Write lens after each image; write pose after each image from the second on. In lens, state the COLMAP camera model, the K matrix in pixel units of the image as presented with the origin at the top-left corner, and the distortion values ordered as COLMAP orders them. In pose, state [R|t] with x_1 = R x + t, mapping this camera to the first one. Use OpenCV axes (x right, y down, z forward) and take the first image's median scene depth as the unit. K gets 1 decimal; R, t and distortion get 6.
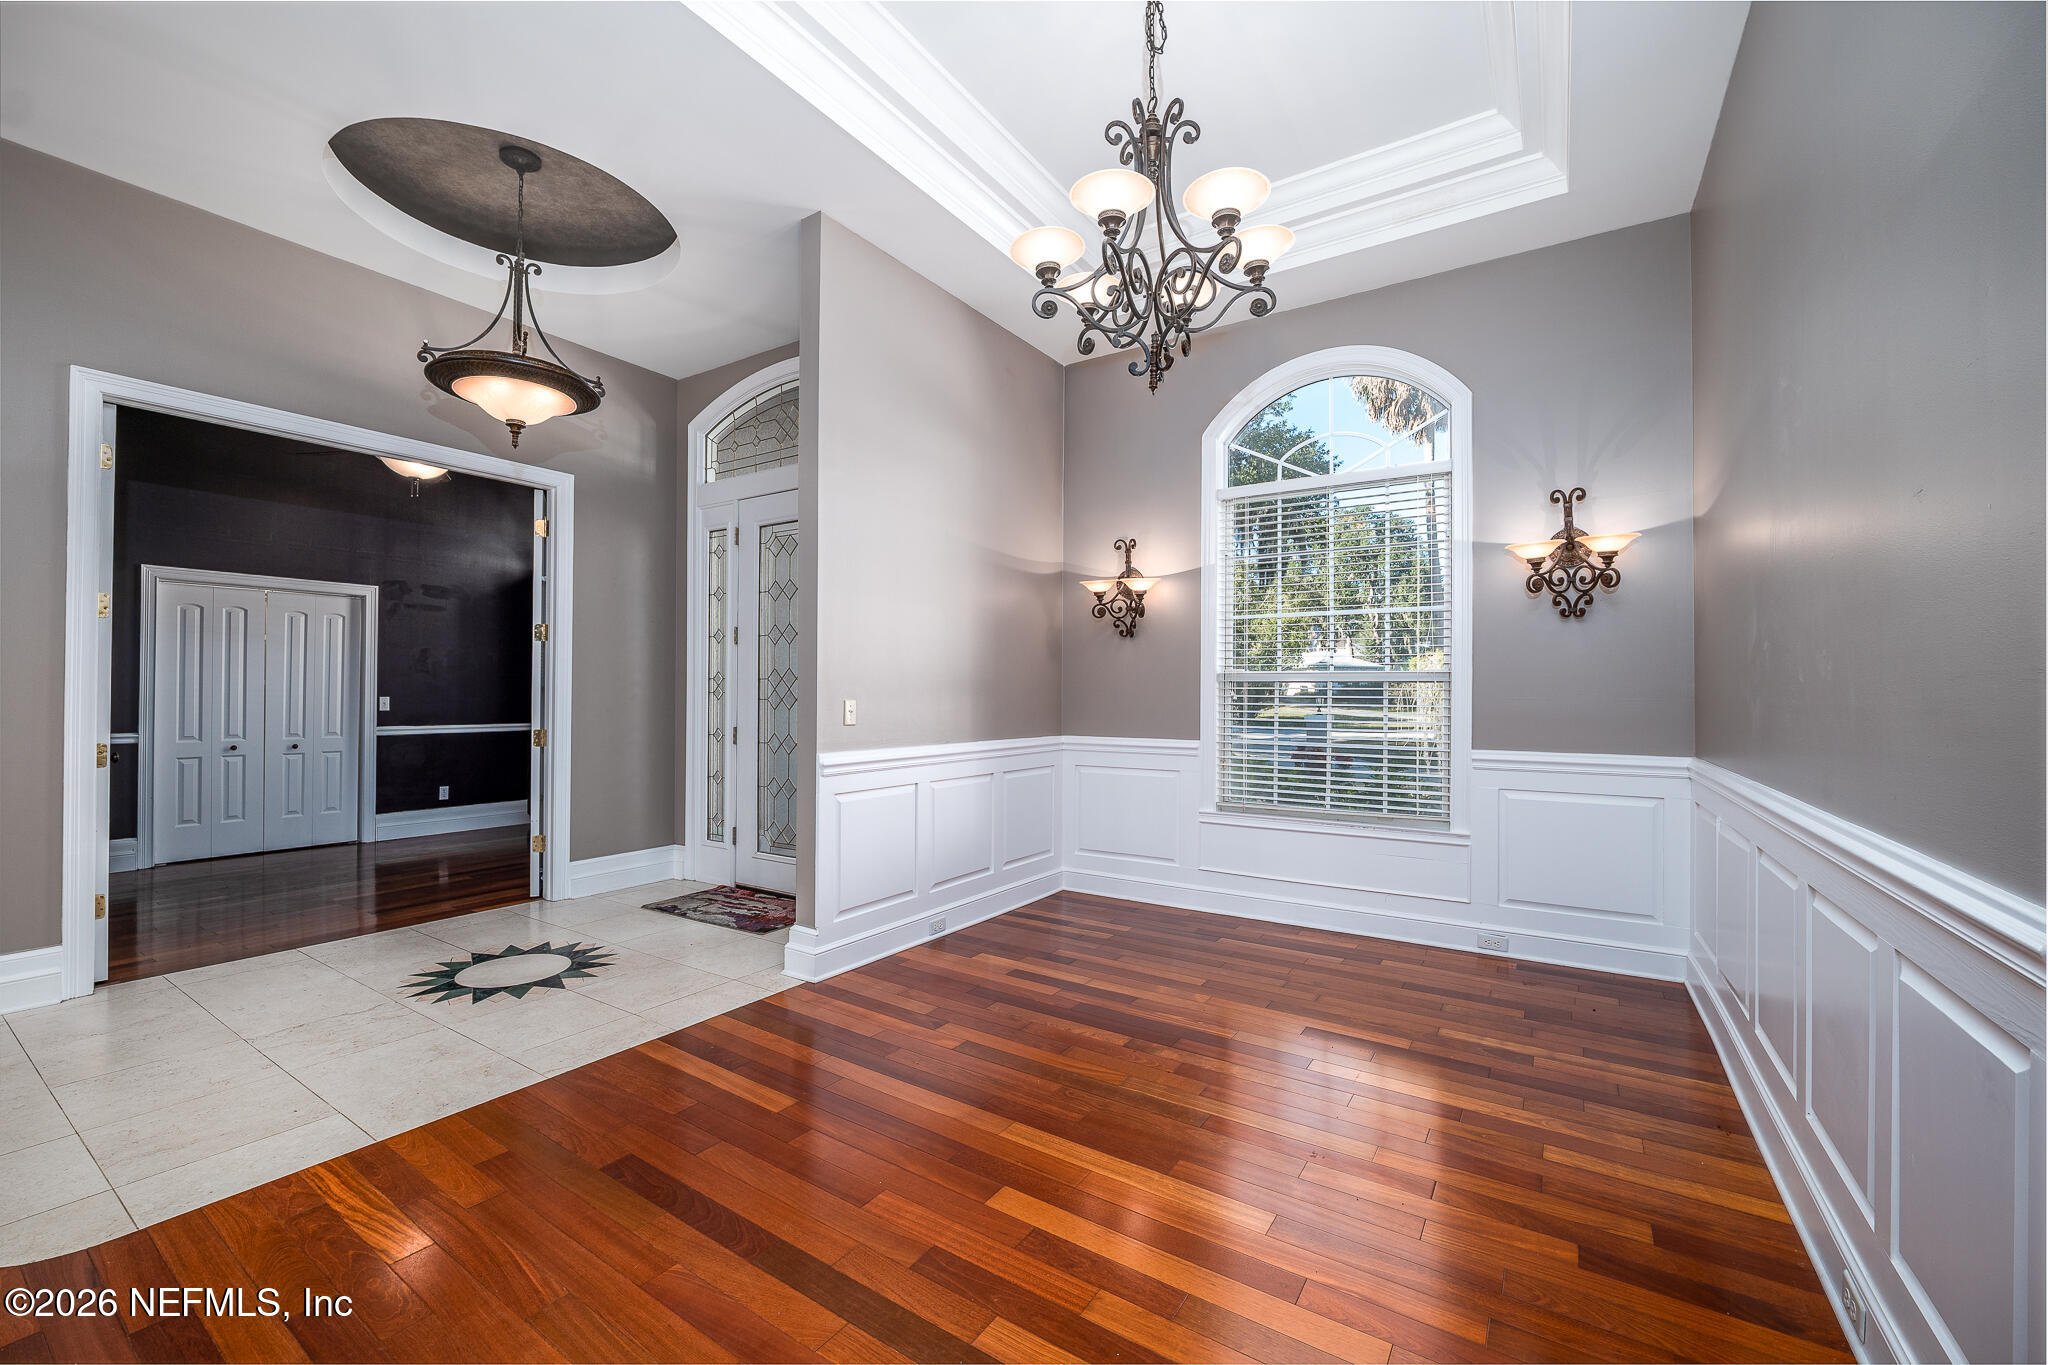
lens RADIAL K [[843.7, 0, 1034.5], [0, 843.7, 681.9], [0, 0, 1]] dist [-0.008813, -0.000379]
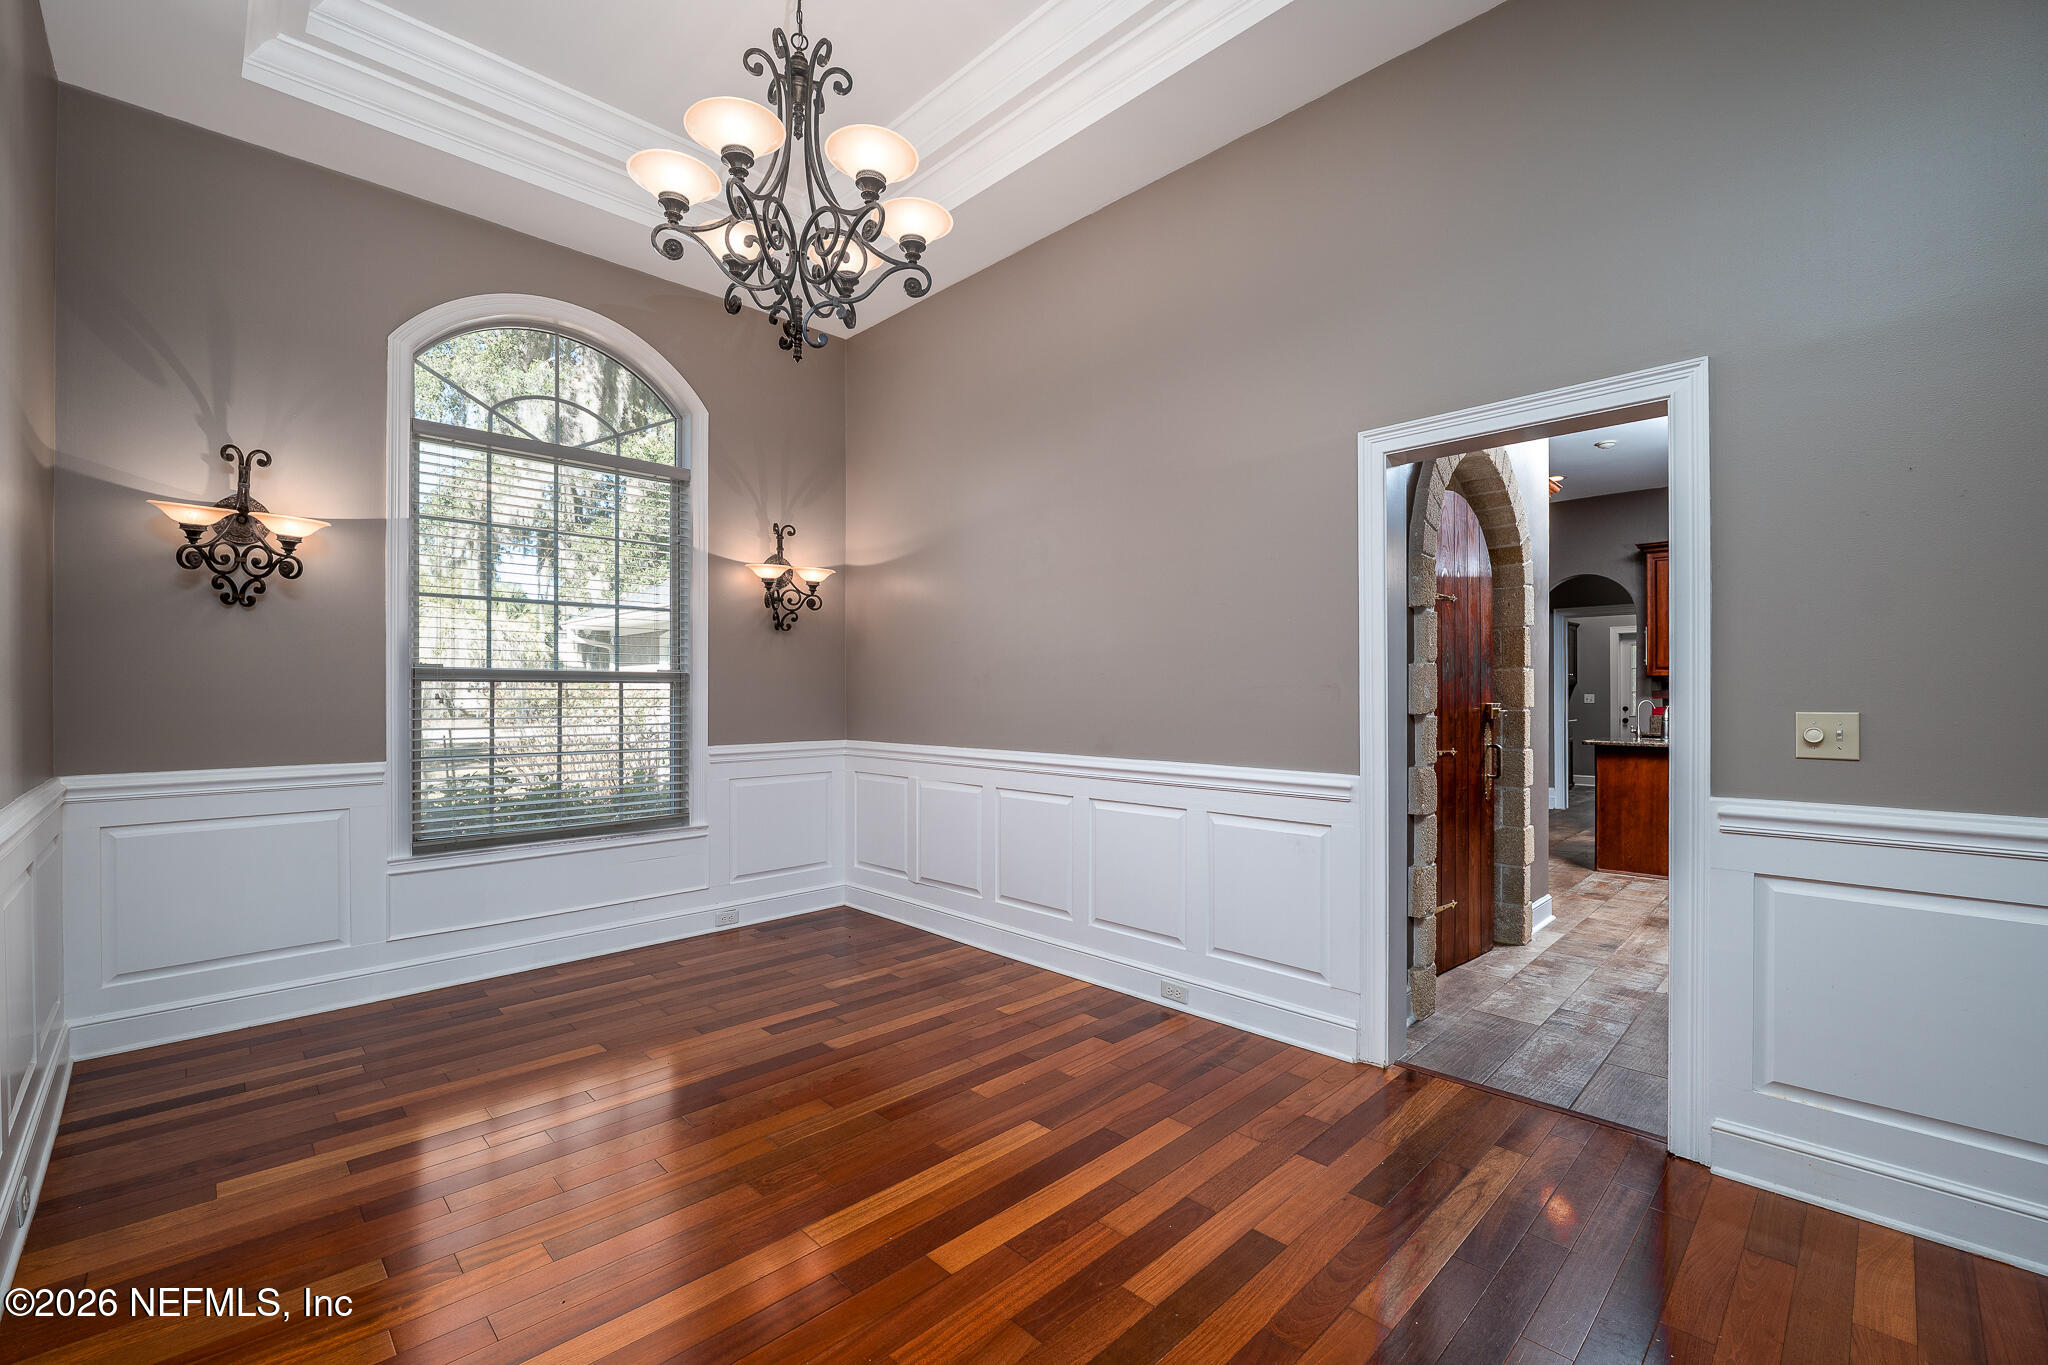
lens RADIAL K [[843.7, 0, 1039.6], [0, 843.7, 692.1], [0, 0, 1]] dist [-0.008813, -0.000379]
pose [[0.204108, -0.002392, 0.978945, -0.369699], [-0.011123, 0.999927, 0.004762, 0.000996], [-0.978885, -0.011861, 0.204066, 0.300392]]
